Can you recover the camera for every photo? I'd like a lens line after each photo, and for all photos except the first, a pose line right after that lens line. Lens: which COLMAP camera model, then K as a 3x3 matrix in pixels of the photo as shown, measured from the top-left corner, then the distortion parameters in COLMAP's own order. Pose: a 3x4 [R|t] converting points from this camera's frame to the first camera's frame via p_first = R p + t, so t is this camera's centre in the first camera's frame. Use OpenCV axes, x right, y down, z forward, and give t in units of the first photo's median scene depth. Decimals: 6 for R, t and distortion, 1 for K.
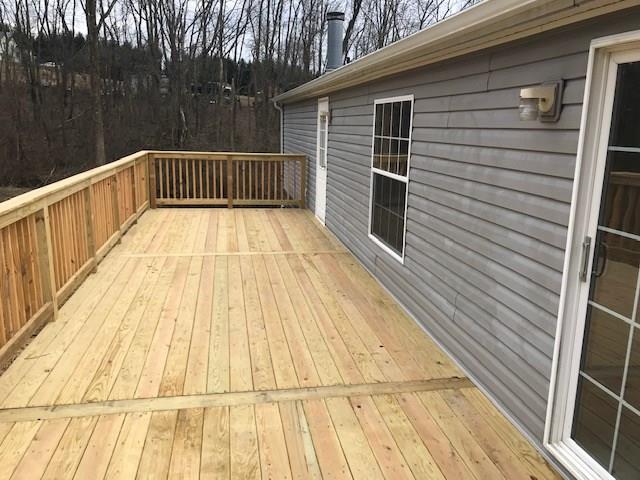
lens RADIAL K [[524.9, 0, 325.1], [0, 524.9, 238.2], [0, 0, 1]] dist [0.027840, -0.040439]
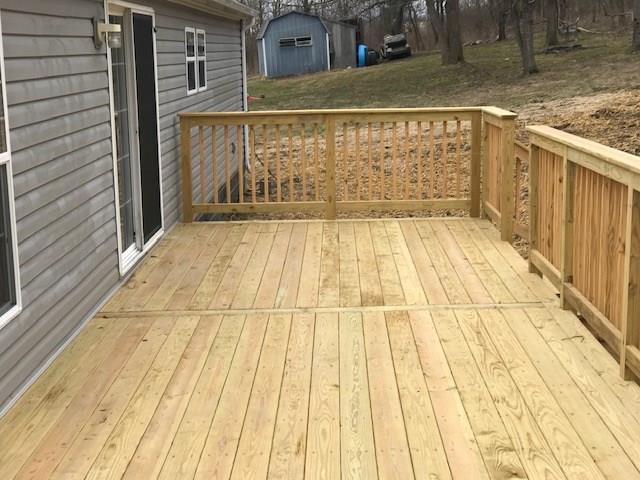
lens RADIAL K [[1053.6, 0, 320.6], [0, 1053.6, 241.9], [0, 0, 1]] dist [0.048647, 0.000000]
pose [[-0.980412, -0.032894, 0.194191, -0.452292], [0.045522, 0.921415, 0.385904, -0.525161], [-0.191625, 0.387185, -0.901869, 2.350005]]
